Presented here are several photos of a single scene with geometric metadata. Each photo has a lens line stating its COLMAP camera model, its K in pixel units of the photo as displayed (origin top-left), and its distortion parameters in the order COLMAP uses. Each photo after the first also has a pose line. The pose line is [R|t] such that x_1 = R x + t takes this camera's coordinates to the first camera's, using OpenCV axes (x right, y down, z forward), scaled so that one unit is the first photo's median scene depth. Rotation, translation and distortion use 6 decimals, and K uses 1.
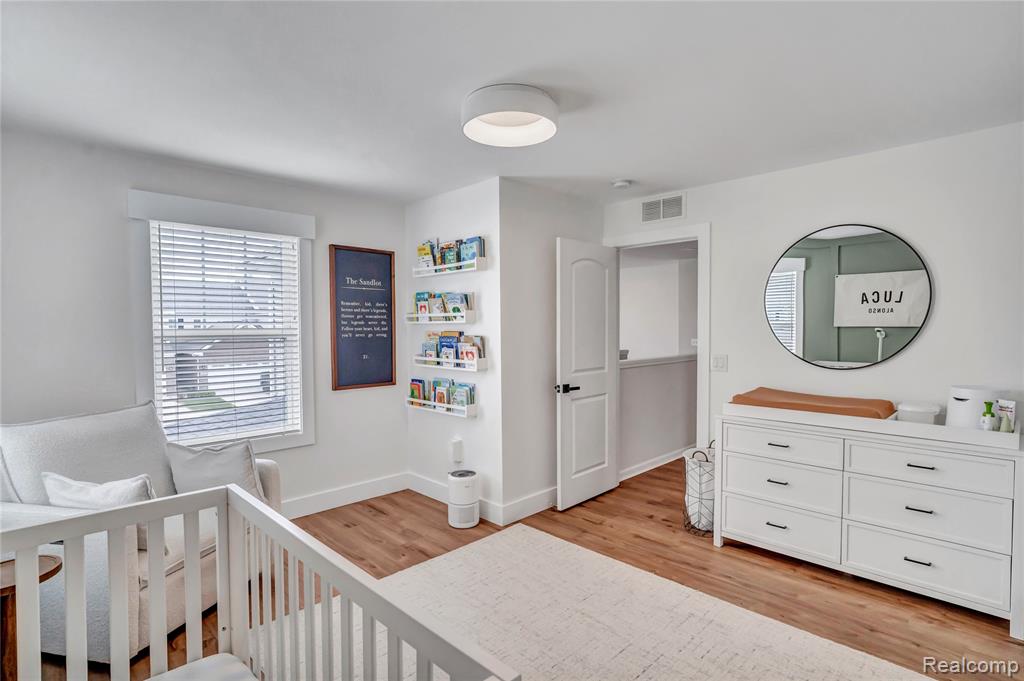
lens RADIAL K [[508.0, 0, 512.0], [0, 508.0, 340.5], [0, 0, 1]] dist [-0.003018, 0.001765]
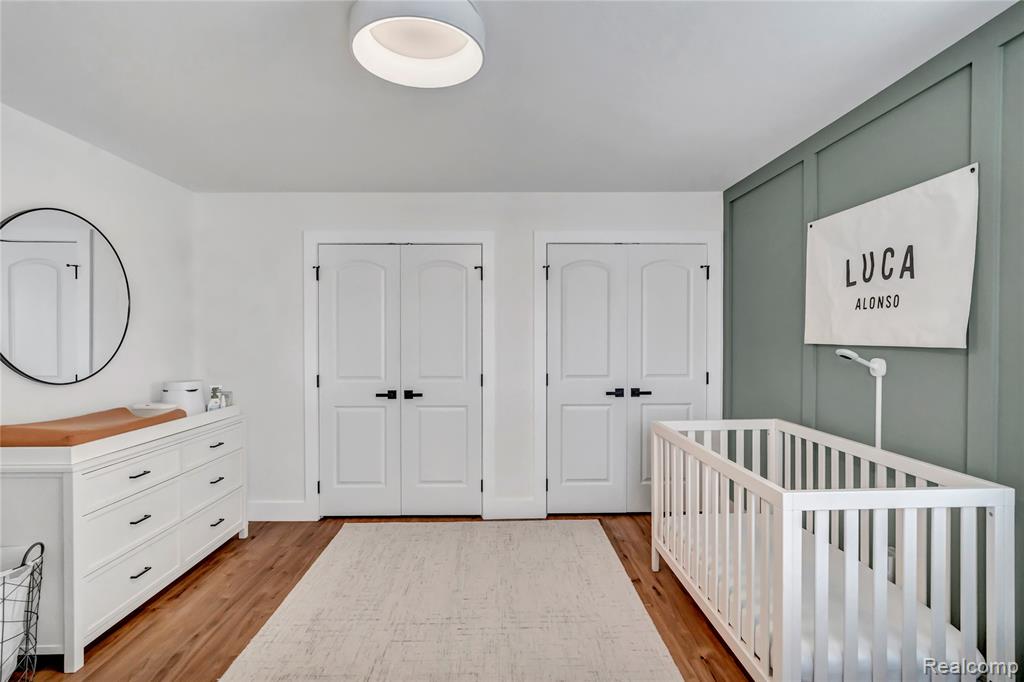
lens RADIAL K [[508.0, 0, 512.0], [0, 508.0, 341.0], [0, 0, 1]] dist [-0.003018, 0.001765]
pose [[-0.726510, 0.000922, 0.687155, -0.555834], [0.024863, 0.999380, 0.024946, -0.016969], [-0.686706, 0.035209, -0.726082, 1.360453]]
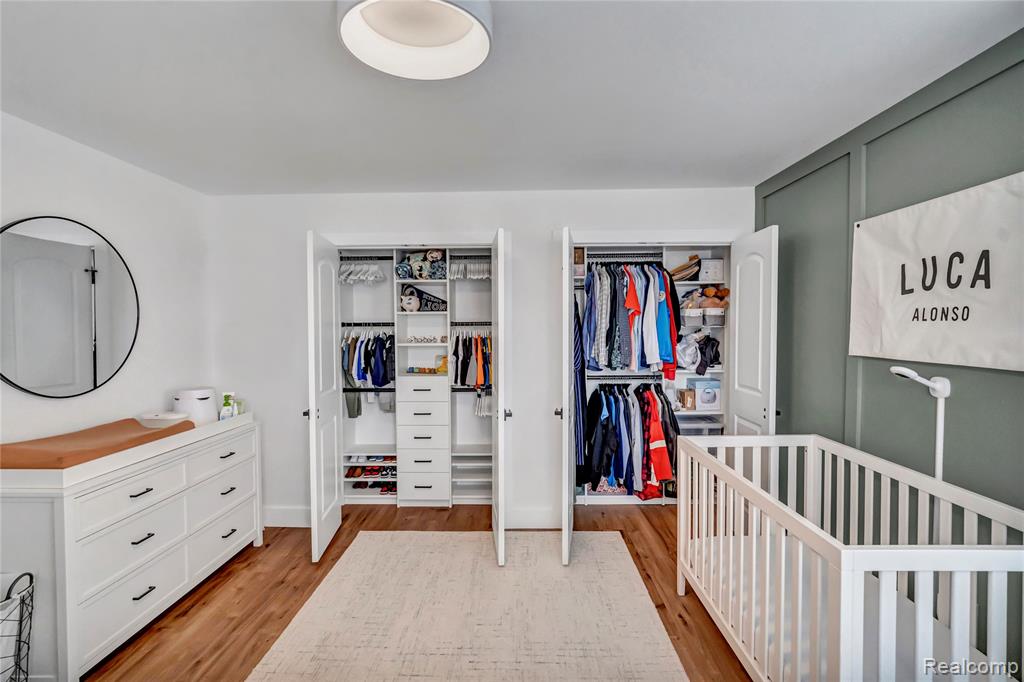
lens RADIAL K [[491.9, 0, 512.0], [0, 491.9, 341.0], [0, 0, 1]] dist [0.000602, 0.001493]
pose [[-0.694109, -0.013046, 0.719752, -0.498824], [0.026553, 0.998691, 0.043708, -0.055386], [-0.719380, 0.049450, -0.692854, 1.279785]]
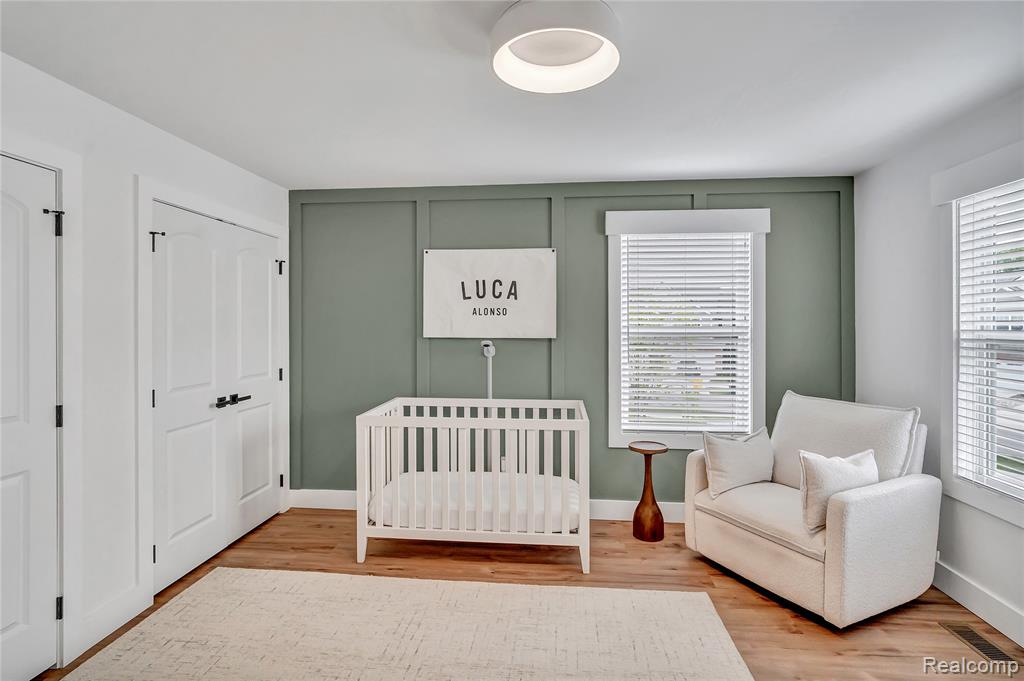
lens RADIAL K [[504.1, 0, 510.3], [0, 504.1, 323.4], [0, 0, 1]] dist [-0.000727, 0.000342]
pose [[-0.772692, 0.004977, -0.634761, 0.465501], [-0.011763, 0.999685, 0.022156, -0.044813], [0.634672, 0.024586, -0.772391, 1.434761]]
